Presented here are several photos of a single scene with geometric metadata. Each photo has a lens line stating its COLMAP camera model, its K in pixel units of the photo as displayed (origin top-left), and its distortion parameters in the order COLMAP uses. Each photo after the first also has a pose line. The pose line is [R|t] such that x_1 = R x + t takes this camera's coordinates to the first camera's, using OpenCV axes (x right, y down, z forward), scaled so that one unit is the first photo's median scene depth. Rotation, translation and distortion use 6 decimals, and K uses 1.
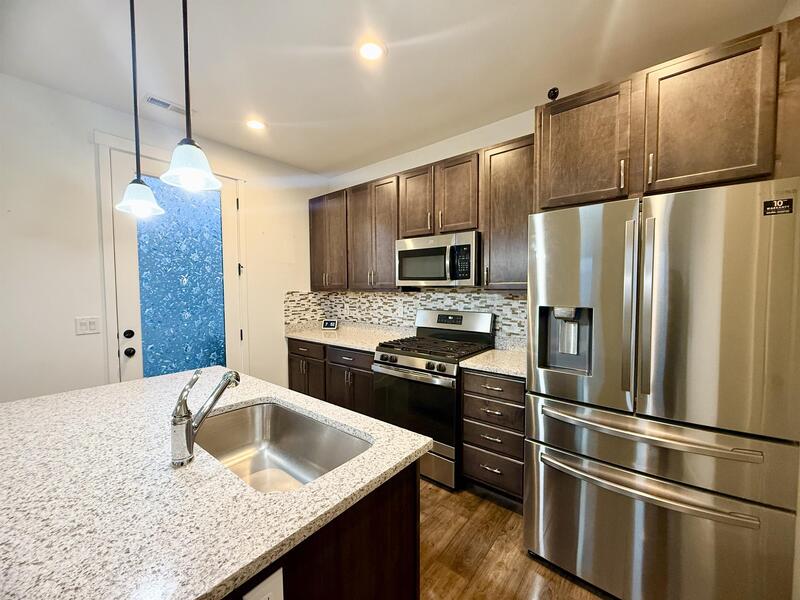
lens RADIAL K [[317.8, 0, 403.7], [0, 317.8, 303.5], [0, 0, 1]] dist [-0.000345, 0.000586]
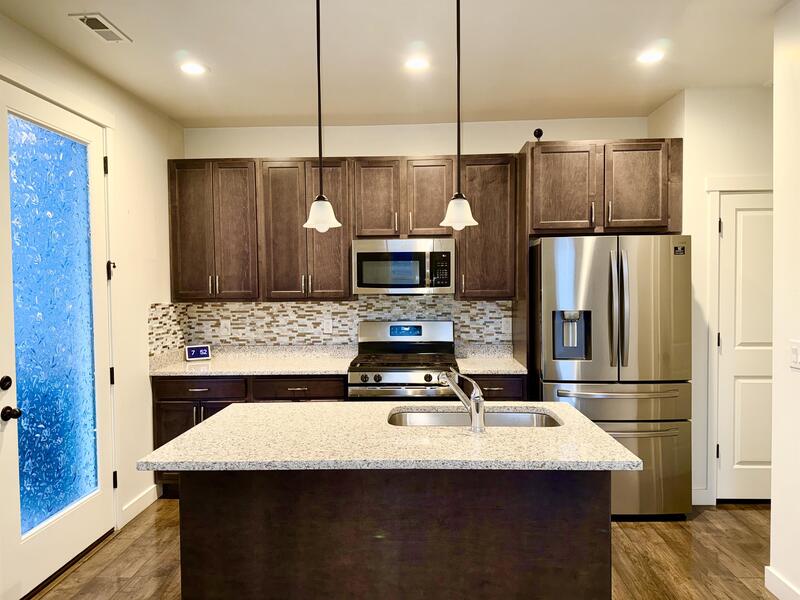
lens RADIAL K [[563.9, 0, 400.0], [0, 563.9, 299.8], [0, 0, 1]] dist [0.060836, -0.003341]
pose [[0.806925, -0.022281, 0.590234, -0.717398], [0.037009, 0.999232, -0.012877, -0.014868], [-0.589494, 0.032235, 0.807129, -0.238364]]
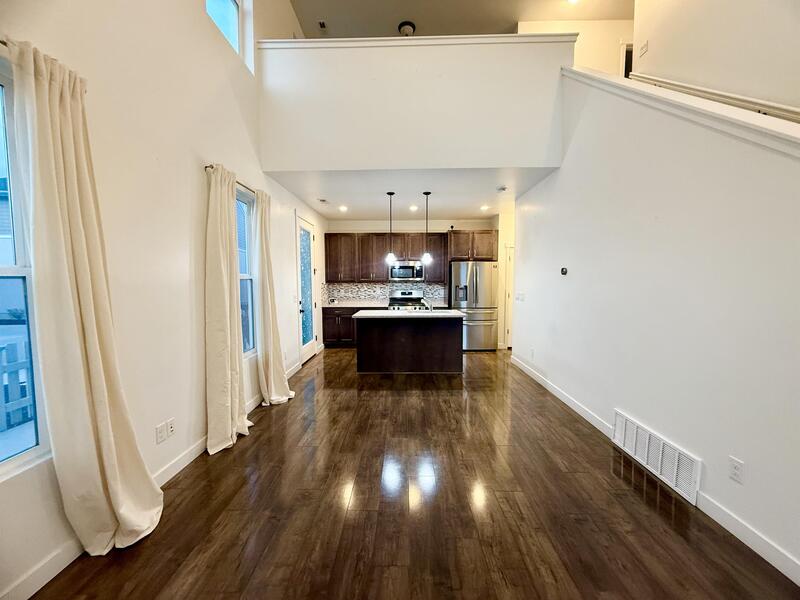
lens RADIAL K [[317.8, 0, 400.0], [0, 317.8, 302.9], [0, 0, 1]] dist [-0.000345, 0.000586]
pose [[0.789414, -0.042606, 0.612381, -1.296928], [0.031196, 0.999084, 0.029295, 0.042657], [-0.613068, -0.004022, 0.790020, -0.859684]]
